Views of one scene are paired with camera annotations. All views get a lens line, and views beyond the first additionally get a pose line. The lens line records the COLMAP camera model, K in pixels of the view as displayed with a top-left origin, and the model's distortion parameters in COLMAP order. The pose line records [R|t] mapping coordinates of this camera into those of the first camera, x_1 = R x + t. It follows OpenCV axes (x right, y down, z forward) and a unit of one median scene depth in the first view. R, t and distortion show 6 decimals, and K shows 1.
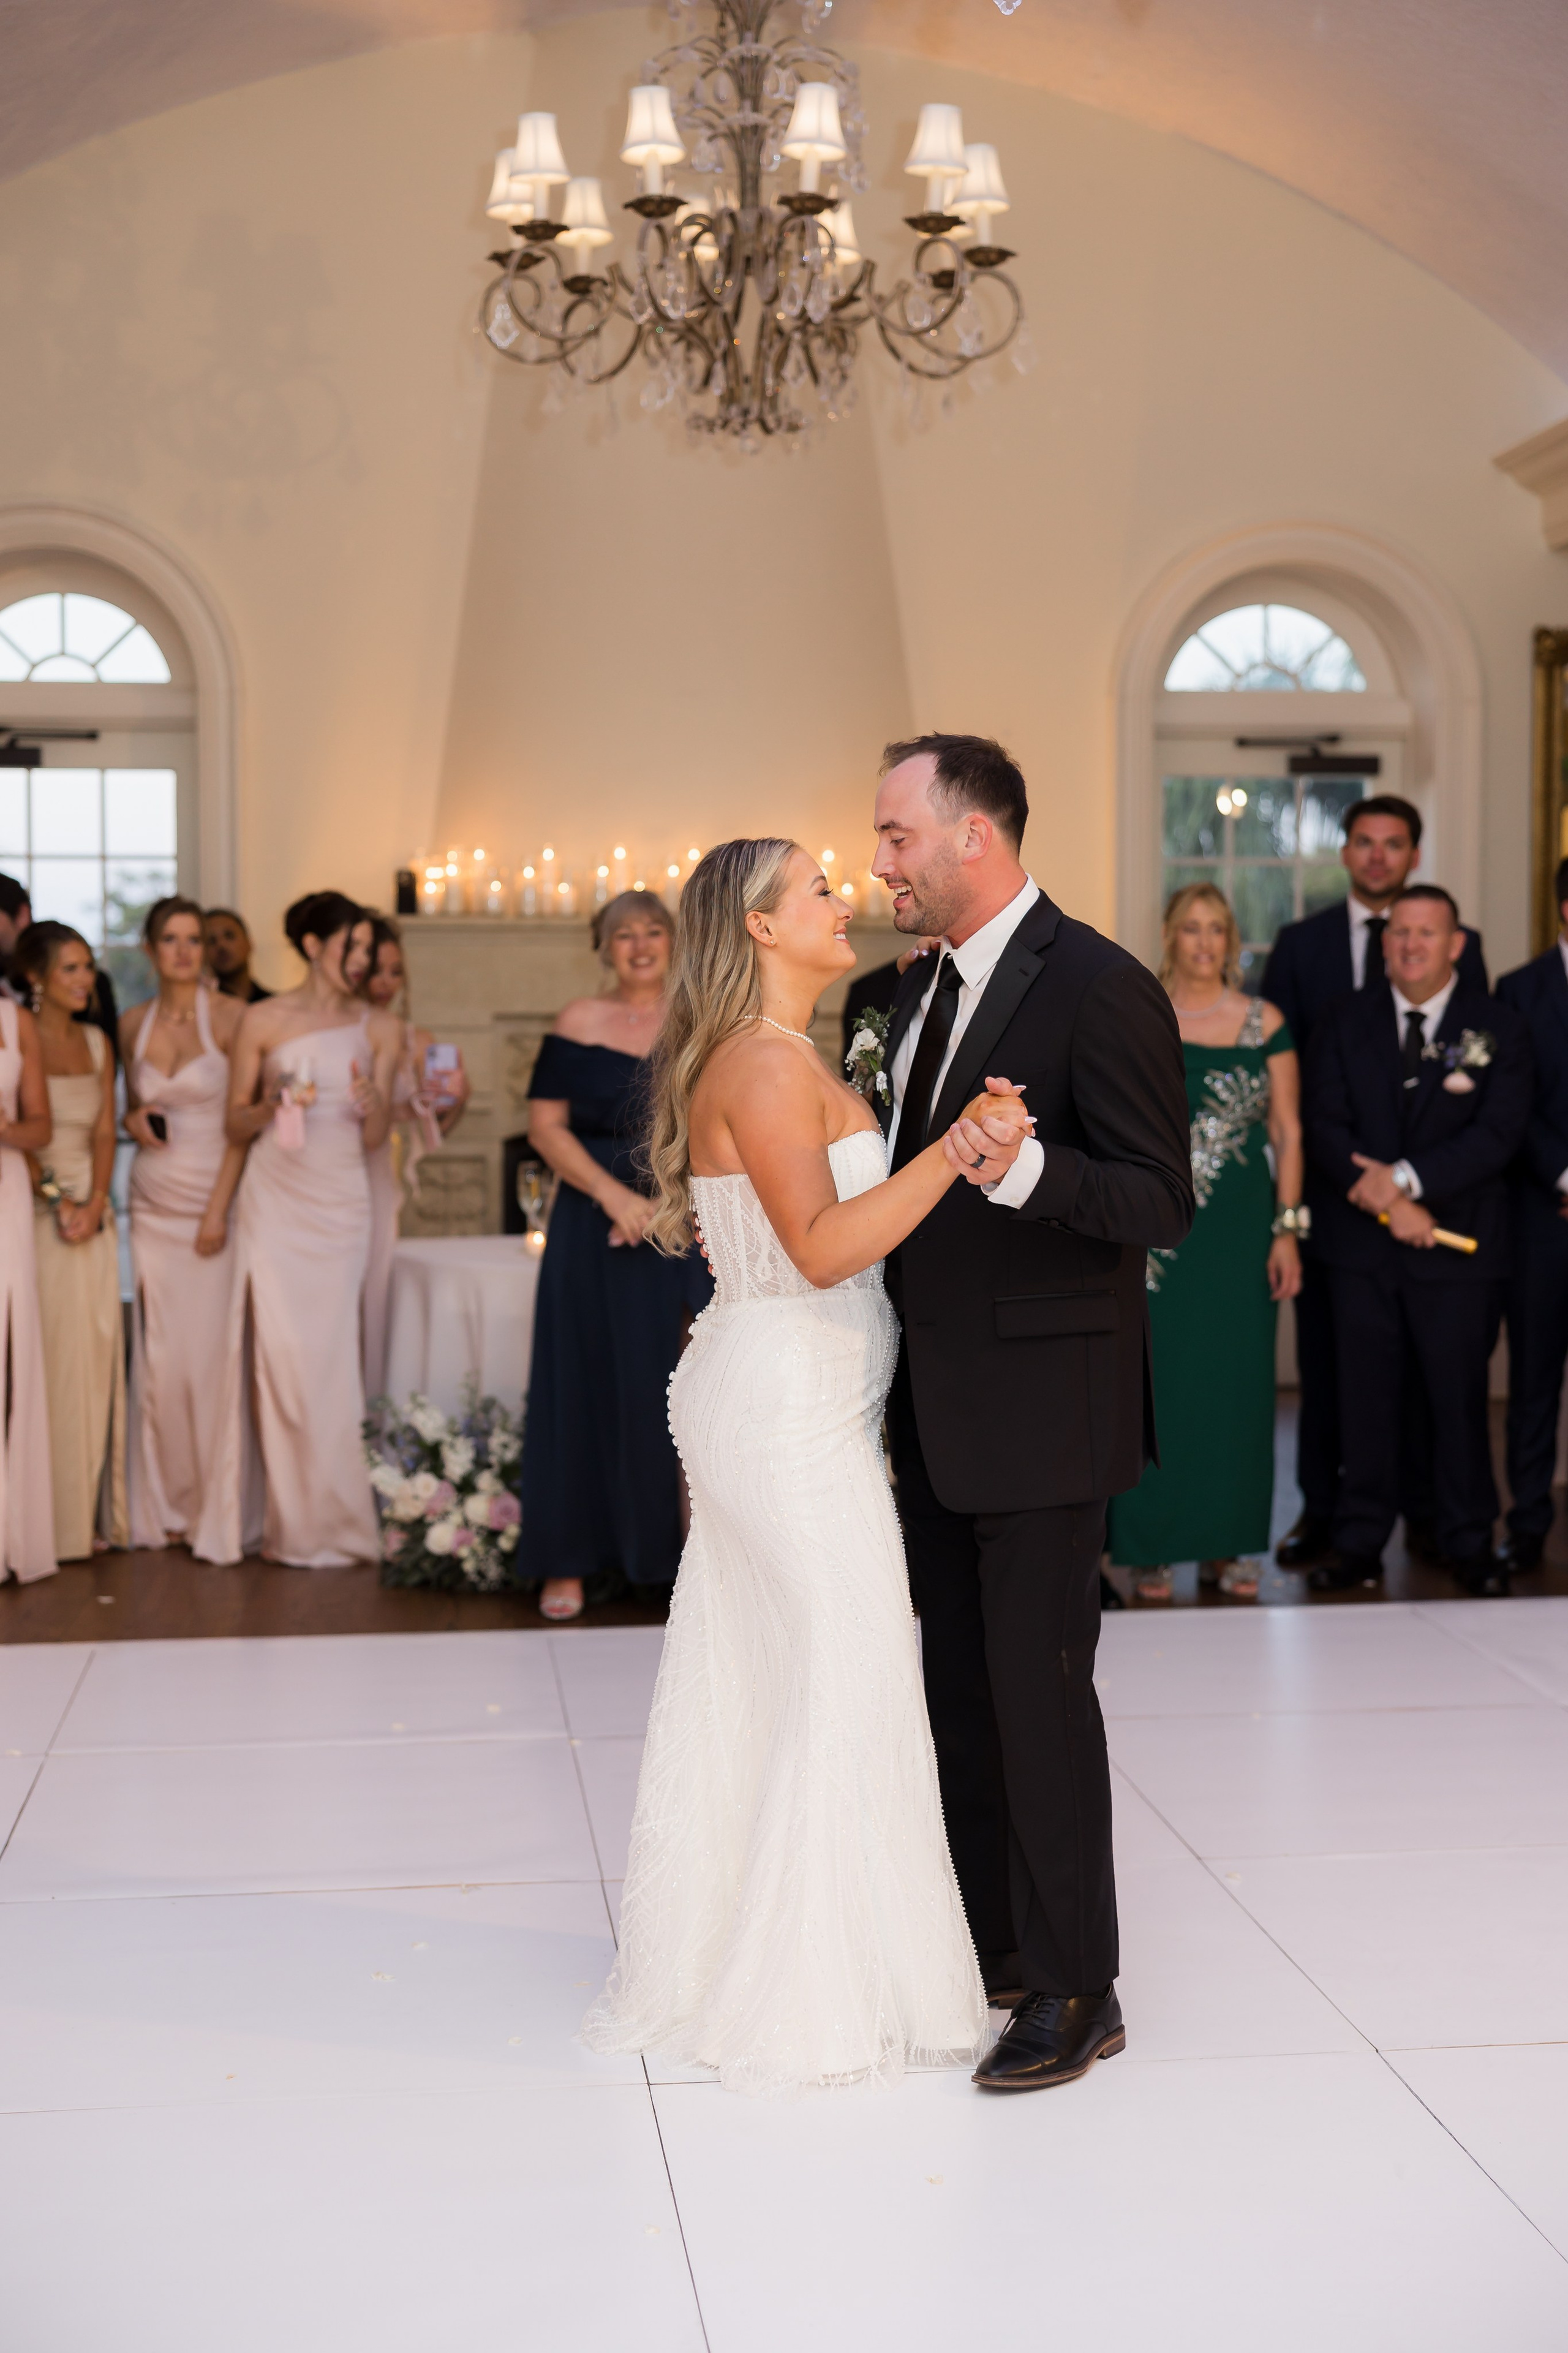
lens RADIAL K [[3403.5, 0, 784.3], [0, 3403.5, 1181.6], [0, 0, 1]] dist [-0.097566, 0.017523]
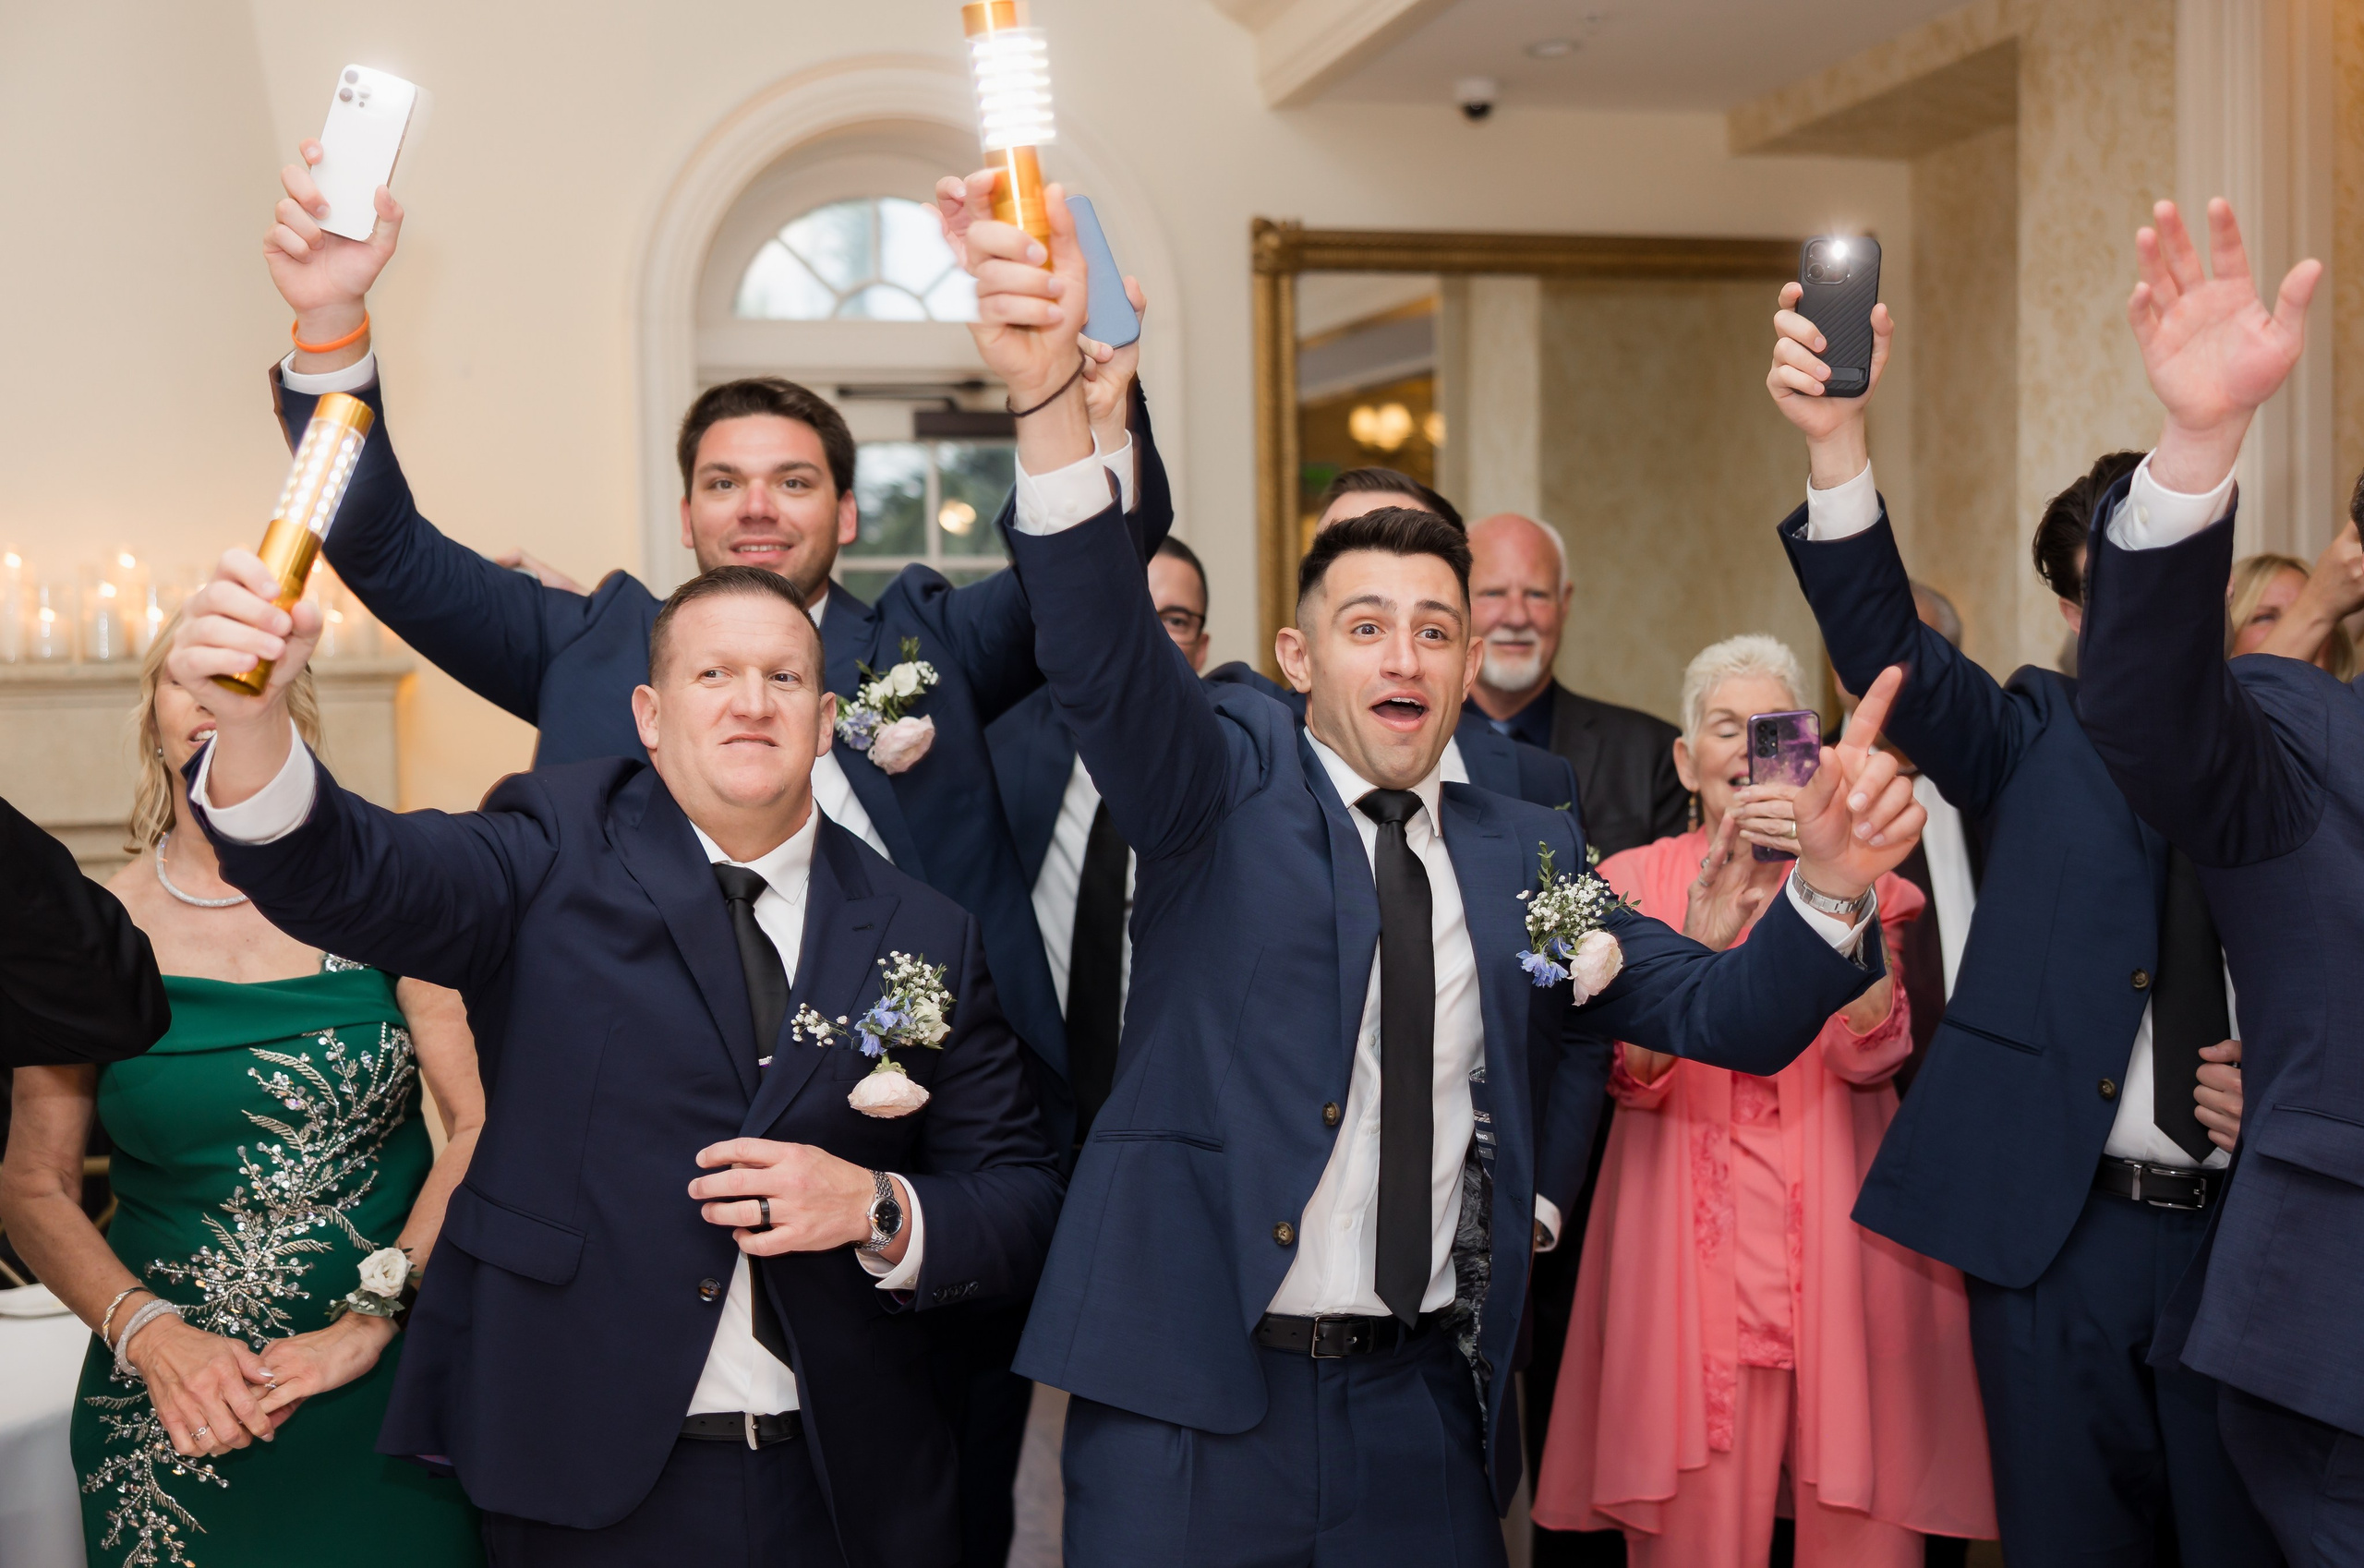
lens RADIAL K [[2579.3, 0, 1182.0], [0, 2579.3, 784.0], [0, 0, 1]] dist [-0.018015, -0.002091]
pose [[0.990752, -0.020511, 0.134129, 0.134772], [0.023417, 0.999523, -0.020125, -0.037672], [-0.133652, 0.023080, 0.990760, 0.480028]]
